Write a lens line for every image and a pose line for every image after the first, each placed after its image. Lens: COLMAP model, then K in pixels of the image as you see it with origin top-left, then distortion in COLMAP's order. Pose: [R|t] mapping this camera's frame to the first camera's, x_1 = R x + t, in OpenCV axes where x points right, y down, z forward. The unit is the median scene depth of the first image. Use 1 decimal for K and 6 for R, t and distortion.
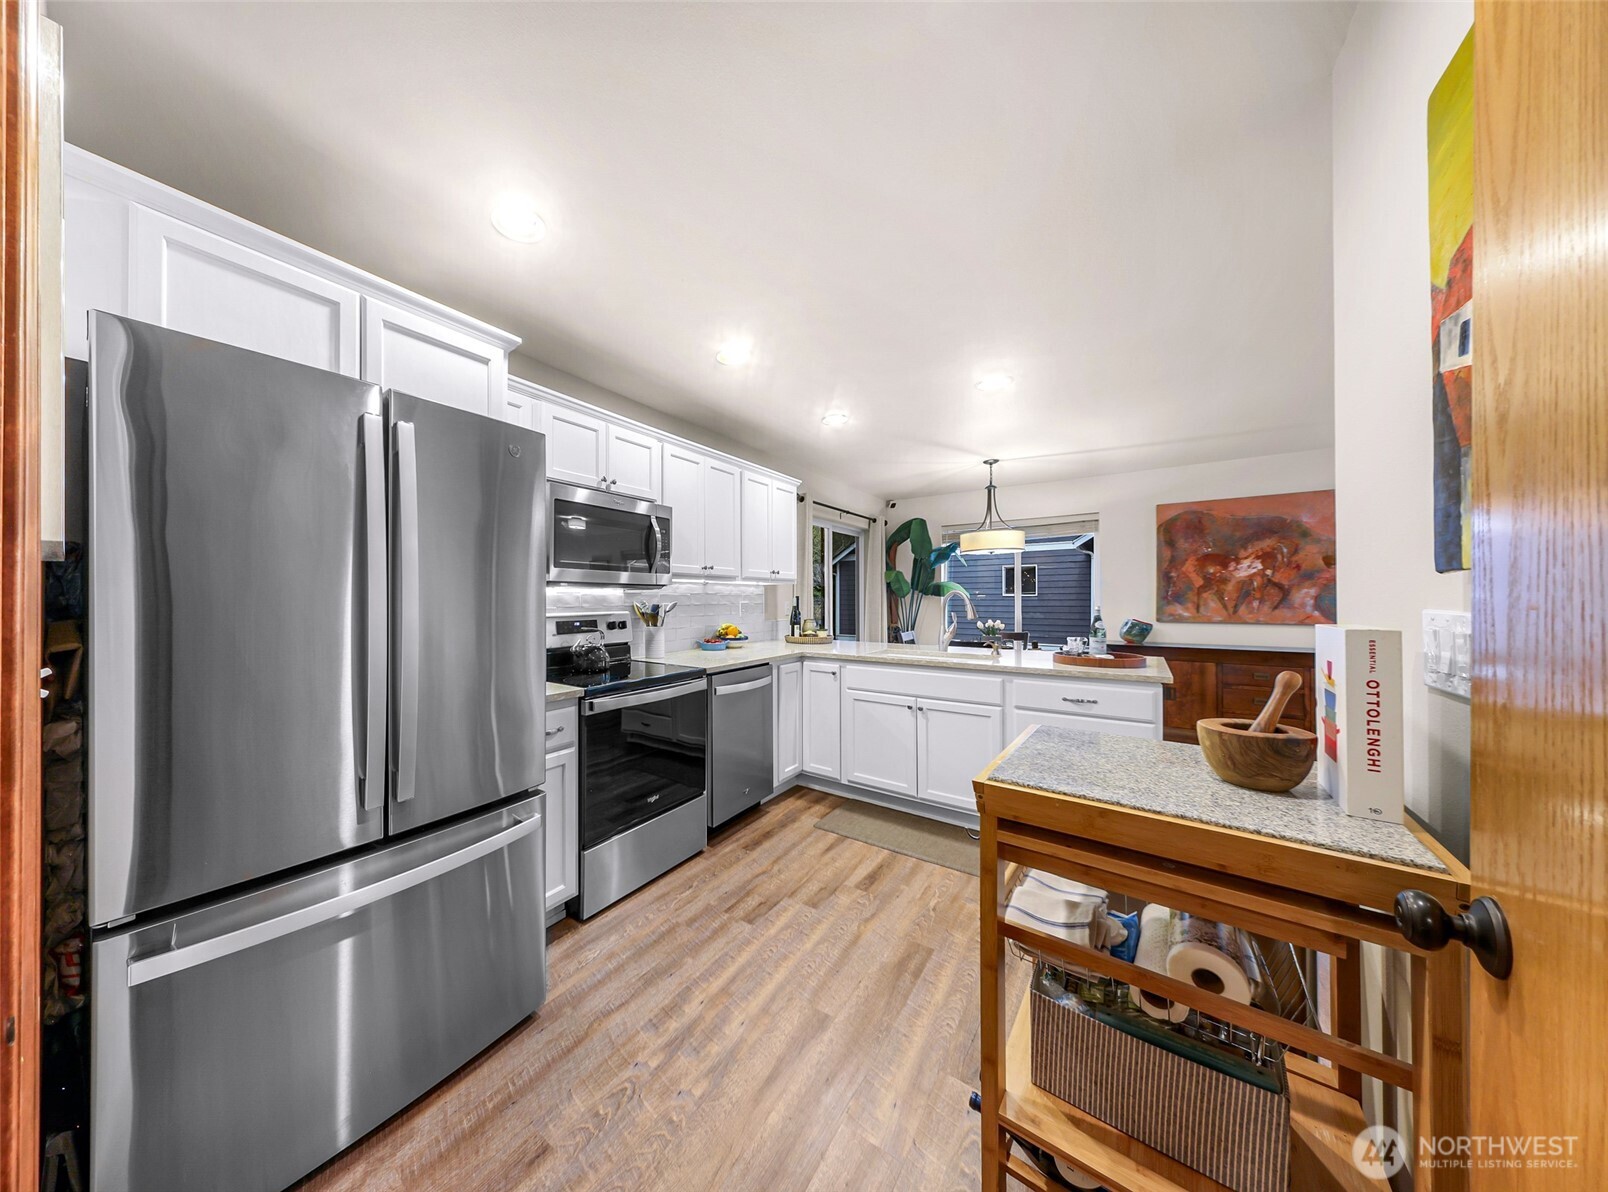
lens RADIAL K [[496.2, 0, 801.1], [0, 496.2, 598.1], [0, 0, 1]] dist [0.000658, 0.000011]
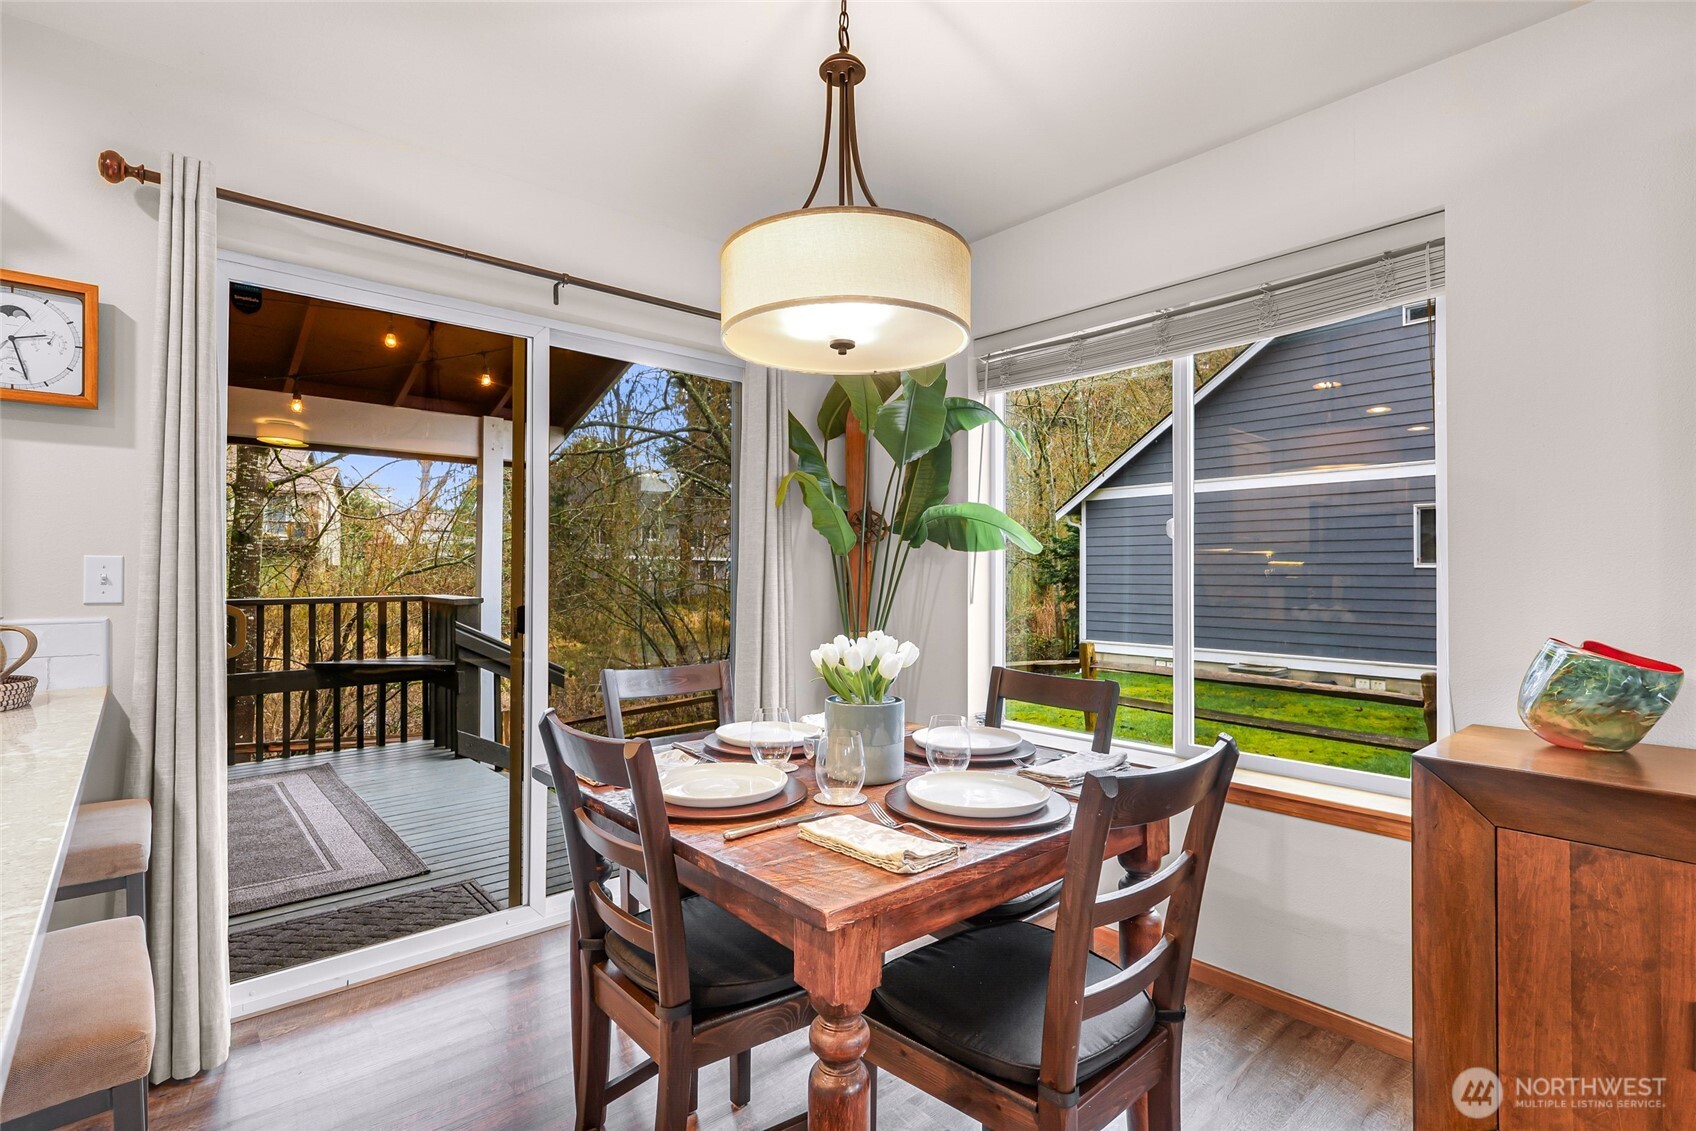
lens RADIAL K [[818.8, 0, 851.8], [0, 818.8, 570.6], [0, 0, 1]] dist [-0.001101, -0.000234]
pose [[0.965297, 0.005706, -0.261093, 0.348784], [-0.006715, 0.999973, -0.002972, 0.013252], [0.261069, 0.004622, 0.965309, 0.445699]]
